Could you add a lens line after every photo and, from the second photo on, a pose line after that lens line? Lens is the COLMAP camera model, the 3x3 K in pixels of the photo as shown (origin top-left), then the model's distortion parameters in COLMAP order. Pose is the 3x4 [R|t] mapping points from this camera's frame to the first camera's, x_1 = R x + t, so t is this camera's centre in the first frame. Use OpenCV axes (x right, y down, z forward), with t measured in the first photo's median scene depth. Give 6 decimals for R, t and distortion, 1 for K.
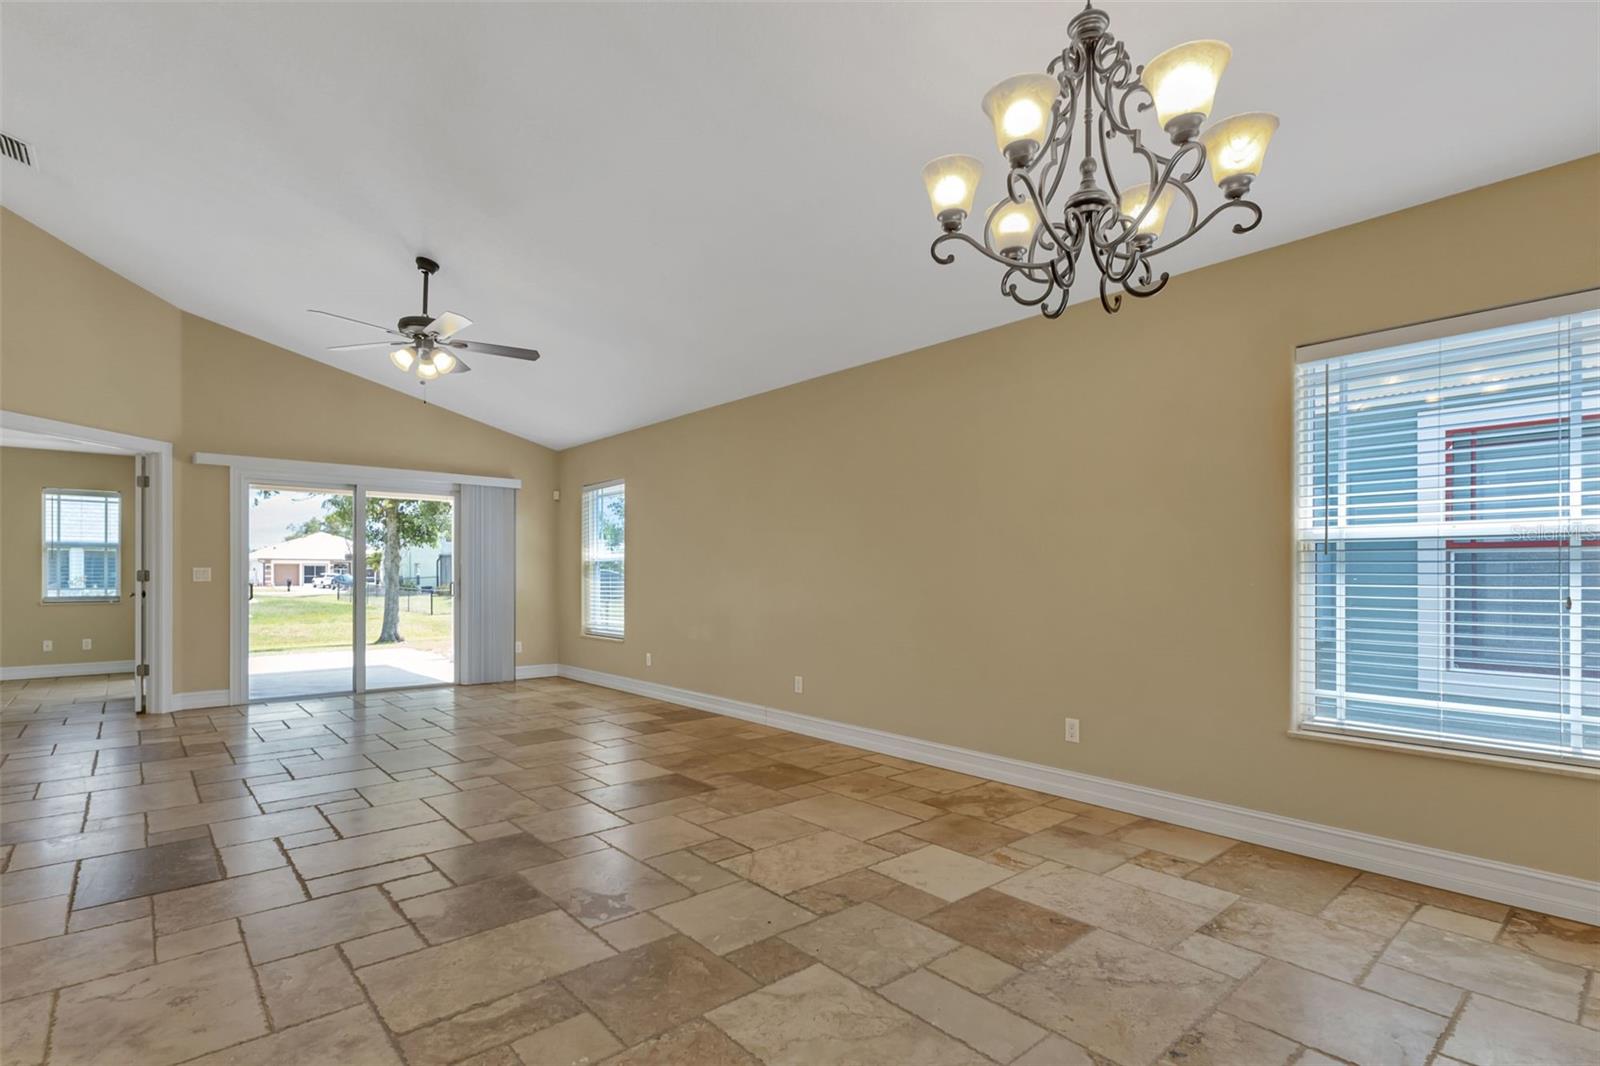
lens RADIAL K [[771.4, 0, 785.2], [0, 771.4, 574.0], [0, 0, 1]] dist [0.009670, -0.000009]
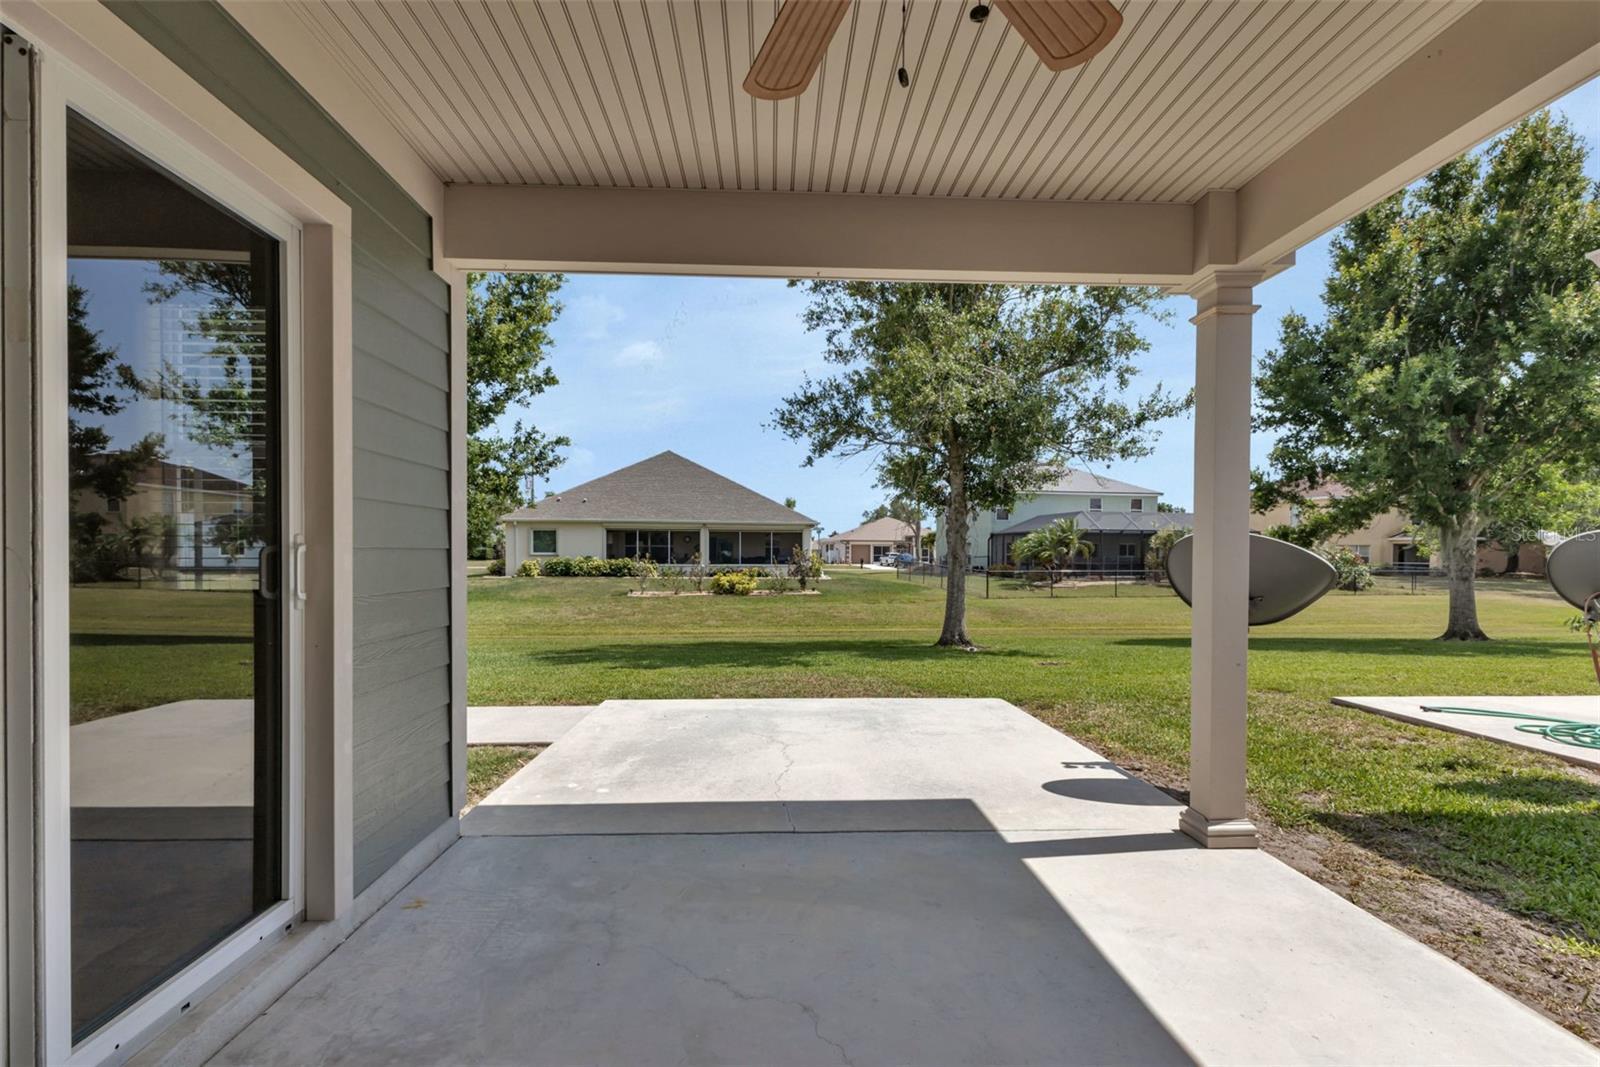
lens RADIAL K [[732.8, 0, 800.6], [0, 732.8, 550.7], [0, 0, 1]] dist [0.005725, 0.000698]
pose [[0.789993, 0.002540, -0.613110, -1.253776], [-0.006391, 0.999971, -0.004092, 0.026779], [0.613082, 0.007151, 0.789987, 2.278685]]
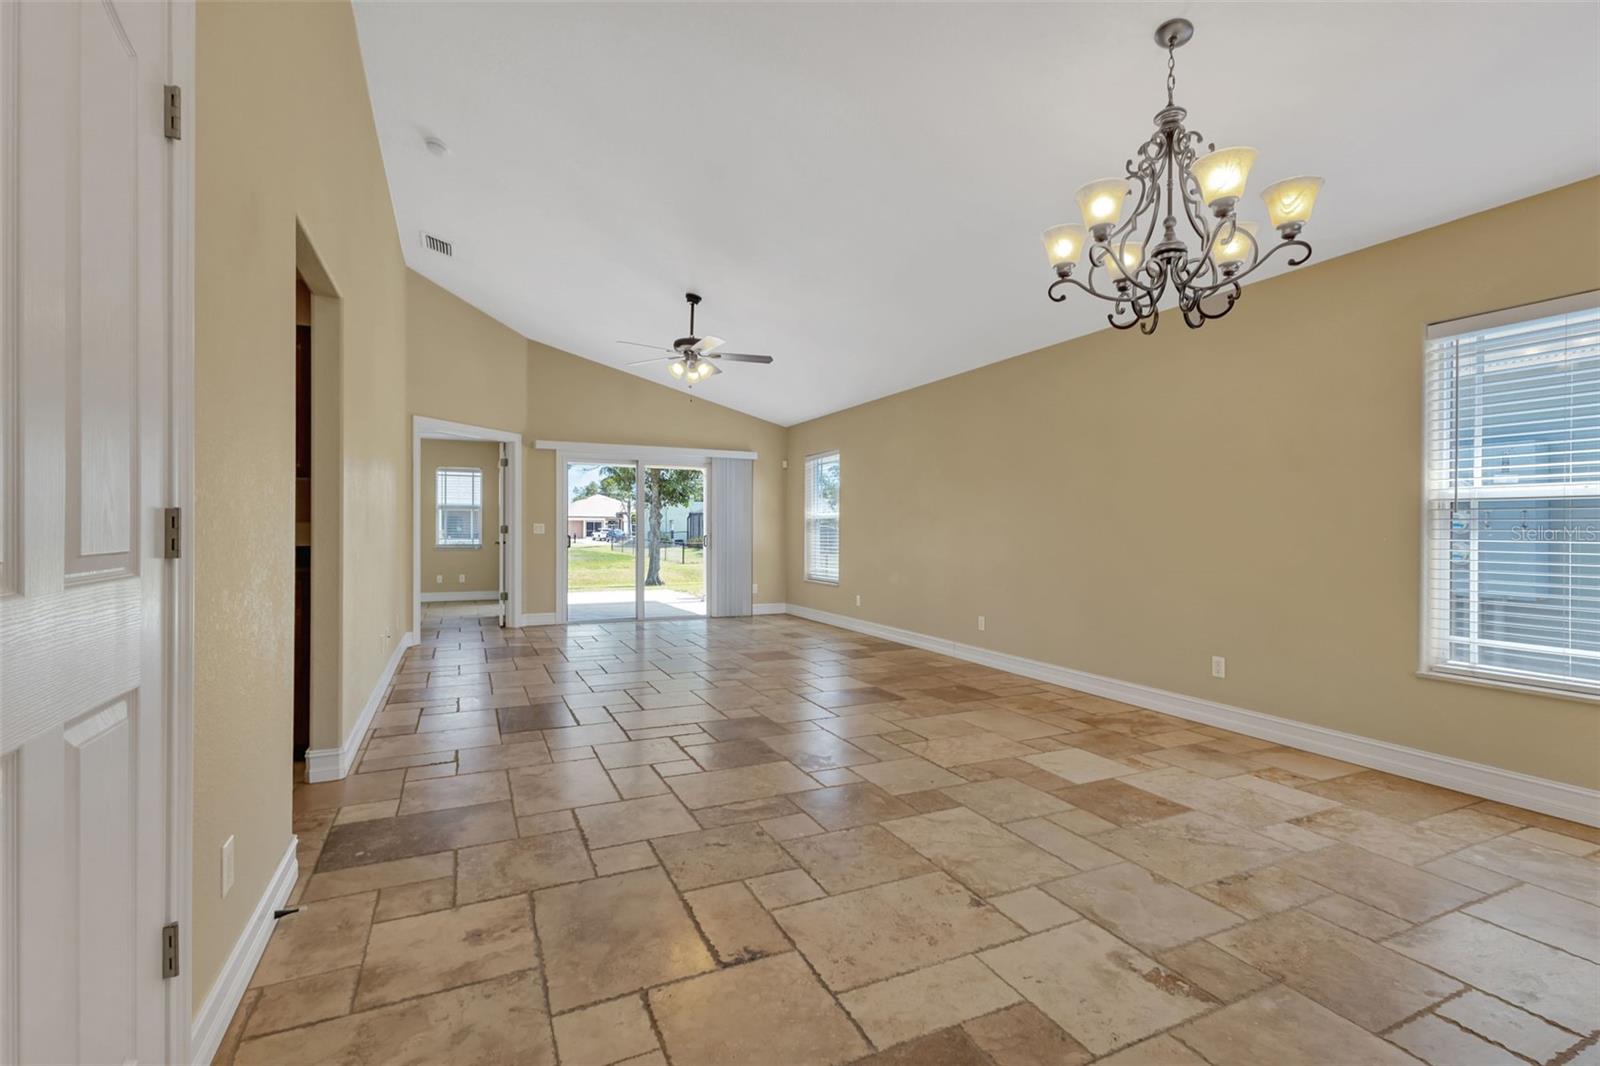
lens RADIAL K [[725.9, 0, 791.7], [0, 725.9, 533.0], [0, 0, 1]] dist [0.004728, 0.000478]
pose [[0.961557, 0.004354, -0.274569, 0.067086], [-0.003204, 0.999984, 0.004638, 0.001617], [0.274585, -0.003580, 0.961556, -0.228908]]
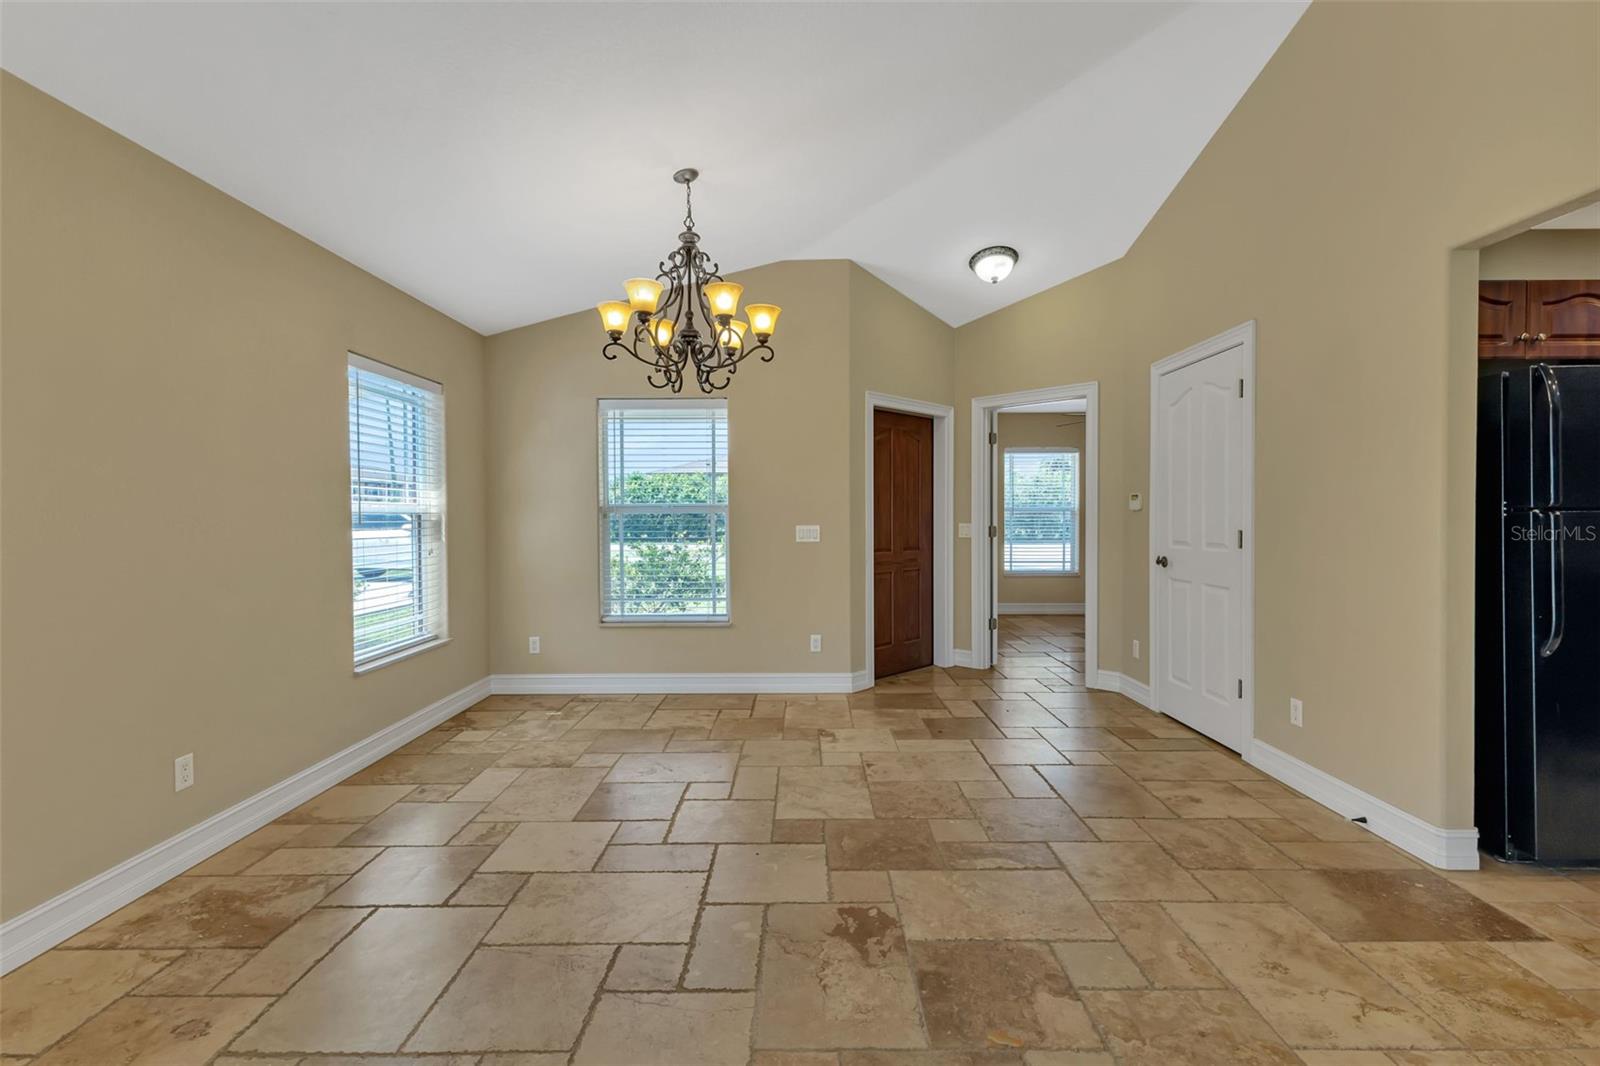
lens RADIAL K [[713.2, 0, 805.5], [0, 713.2, 533.5], [0, 0, 1]] dist [0.003988, 0.000335]
pose [[-0.764204, -0.012849, 0.644846, -0.544865], [0.005400, 0.999639, 0.026318, -0.034161], [-0.644951, 0.023595, -0.763859, 1.276242]]
